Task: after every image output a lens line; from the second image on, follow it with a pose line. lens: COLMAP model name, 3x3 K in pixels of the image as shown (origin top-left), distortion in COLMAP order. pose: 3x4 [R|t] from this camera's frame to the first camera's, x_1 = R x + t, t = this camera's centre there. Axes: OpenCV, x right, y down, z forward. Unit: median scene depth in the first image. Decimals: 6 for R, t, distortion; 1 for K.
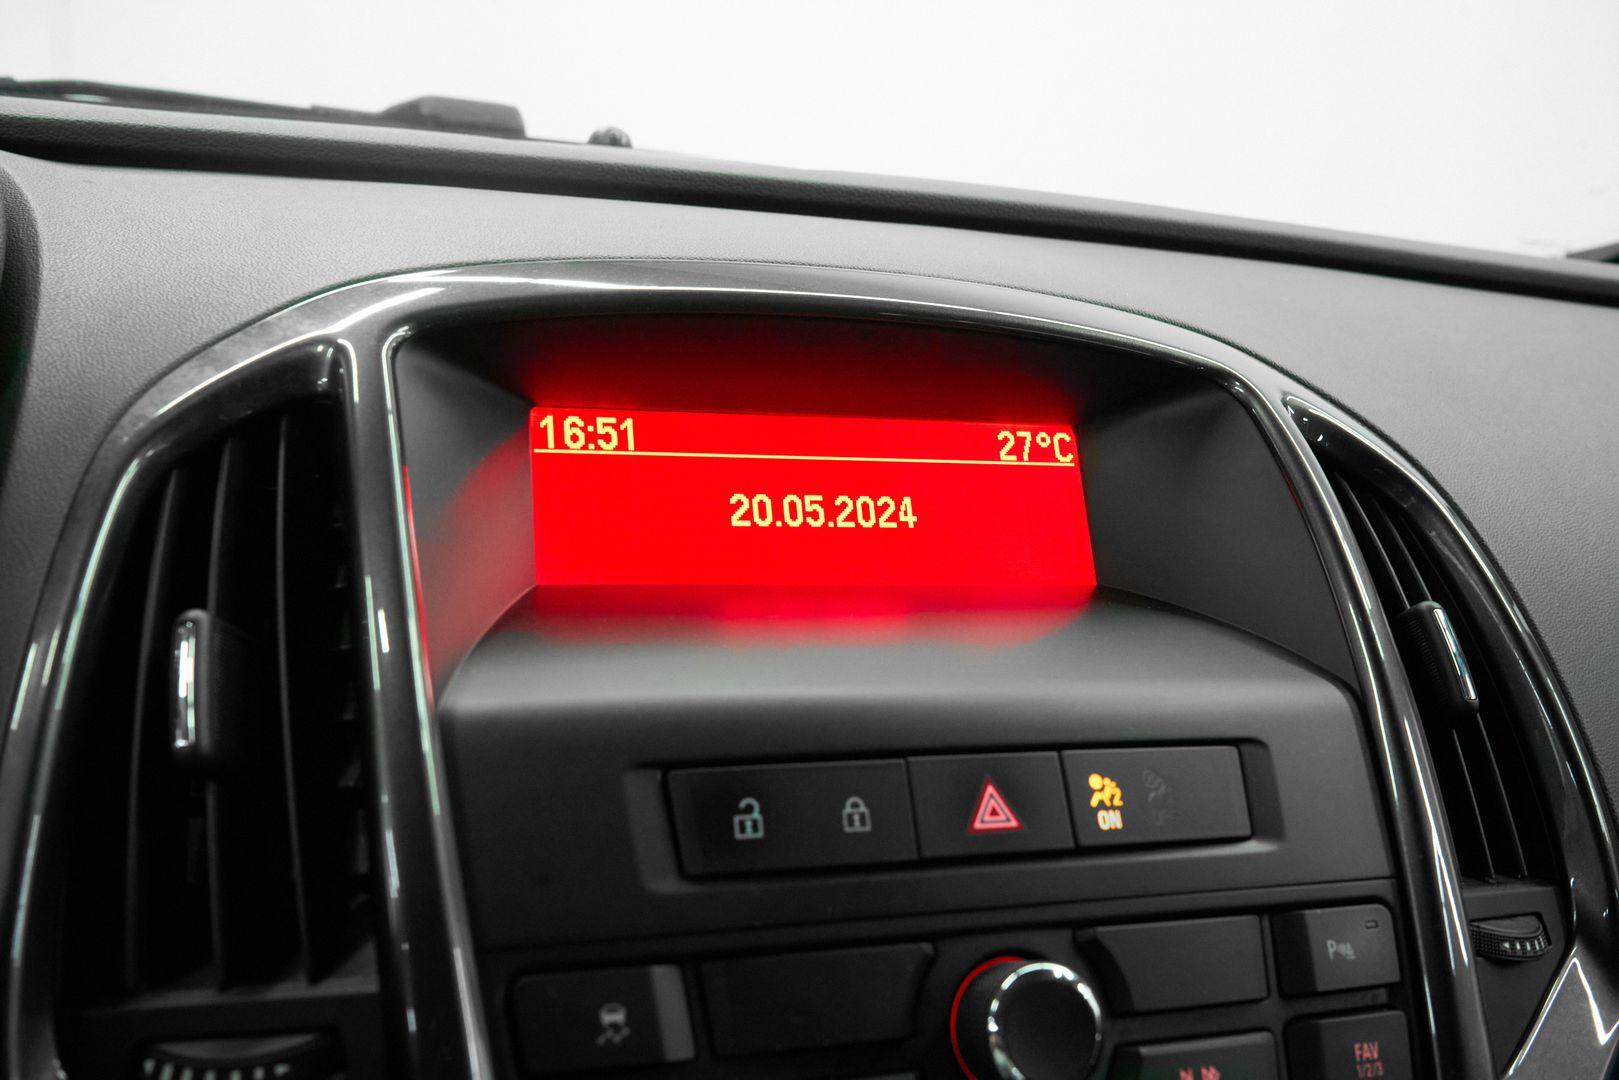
lens RADIAL K [[1530.1, 0, 808.9], [0, 1530.1, 561.8], [0, 0, 1]] dist [-0.013742, -0.005192]
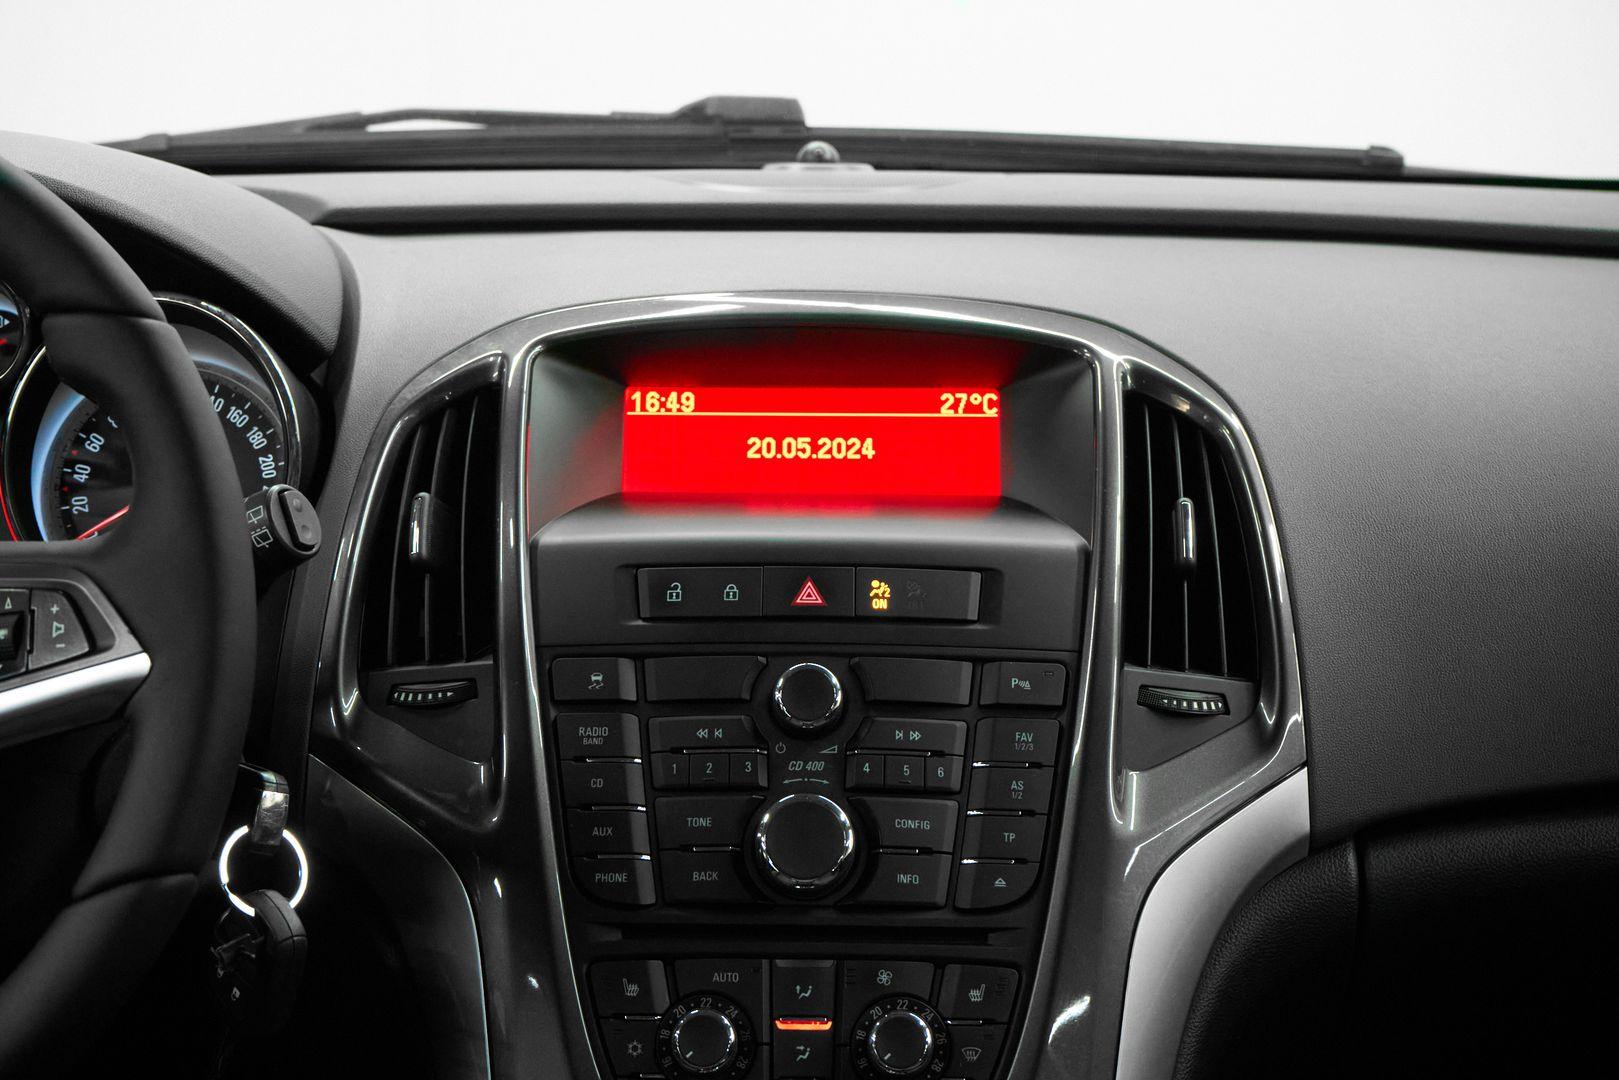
lens RADIAL K [[3122.5, 0, 809.5], [0, 3122.5, 540.0], [0, 0, 1]] dist [0.028396, 0.012200]
pose [[0.942064, -0.012994, -0.335181, 1.125458], [-0.003986, 0.998745, -0.049921, 0.229843], [0.335409, 0.048365, 0.940830, -2.085622]]
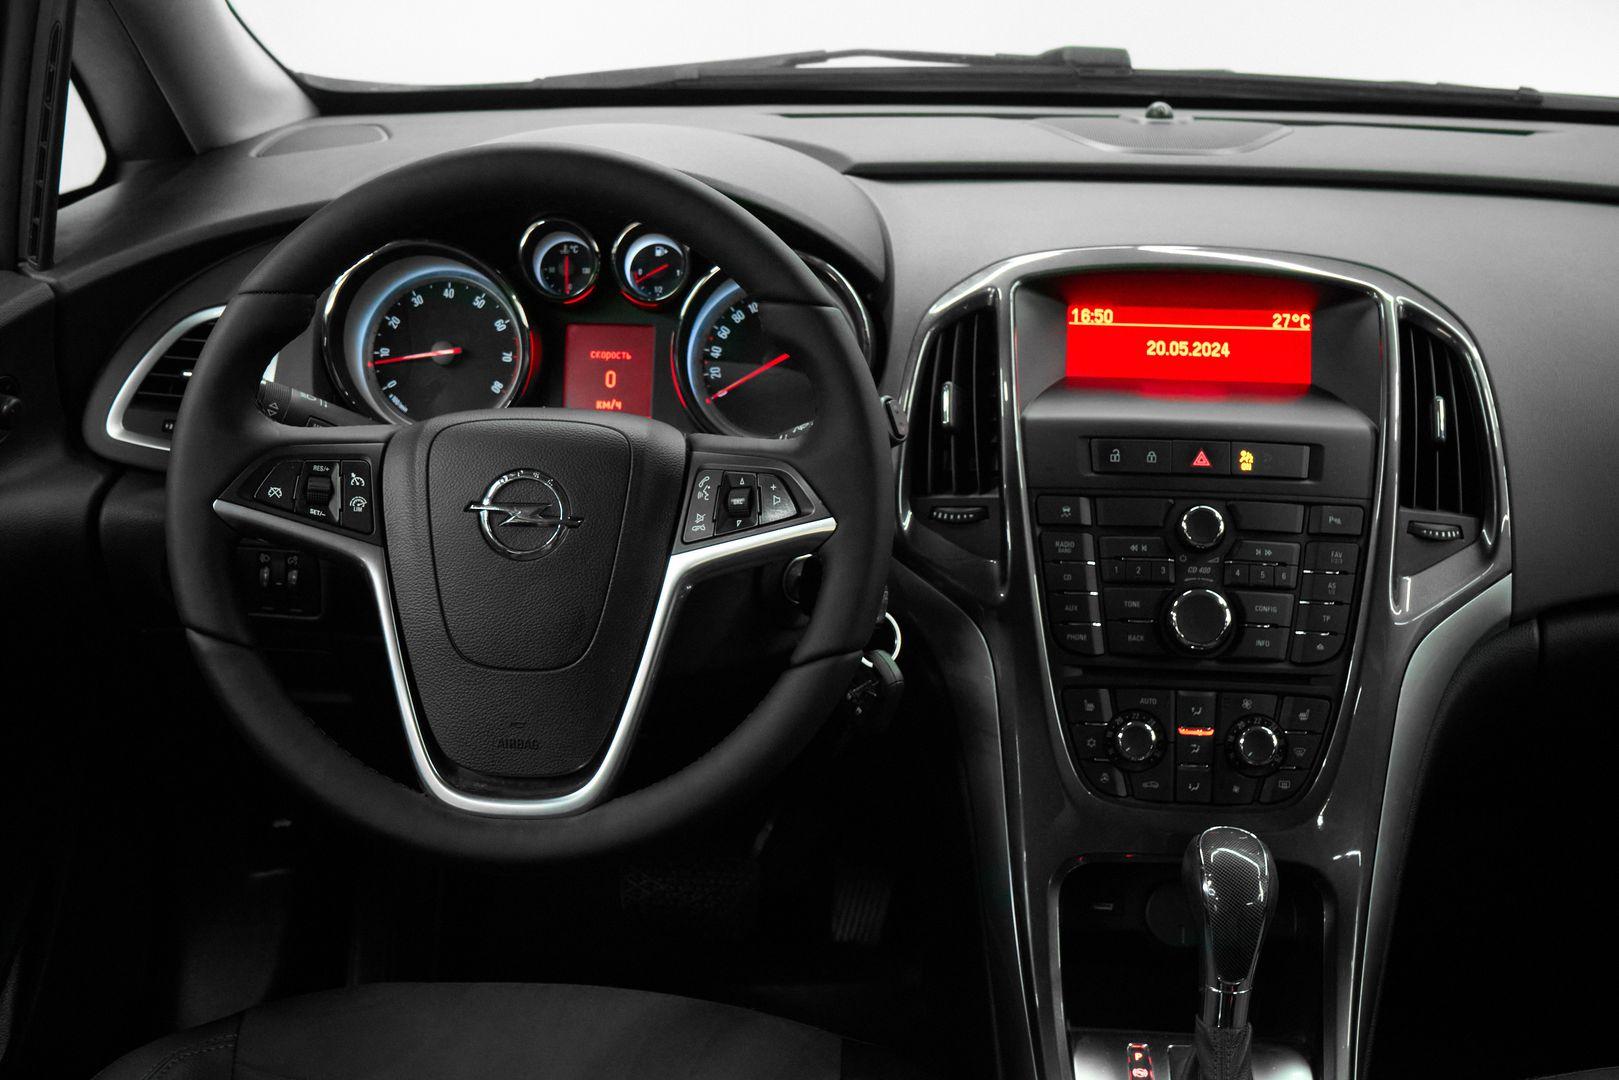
lens RADIAL K [[2319.5, 0, 805.1], [0, 2319.5, 566.1], [0, 0, 1]] dist [0.012192, -0.019907]
pose [[0.923626, 0.067954, -0.377224, 0.898799], [-0.024492, 0.992611, 0.118842, -0.118639], [0.382512, -0.100527, 0.918465, -2.760473]]
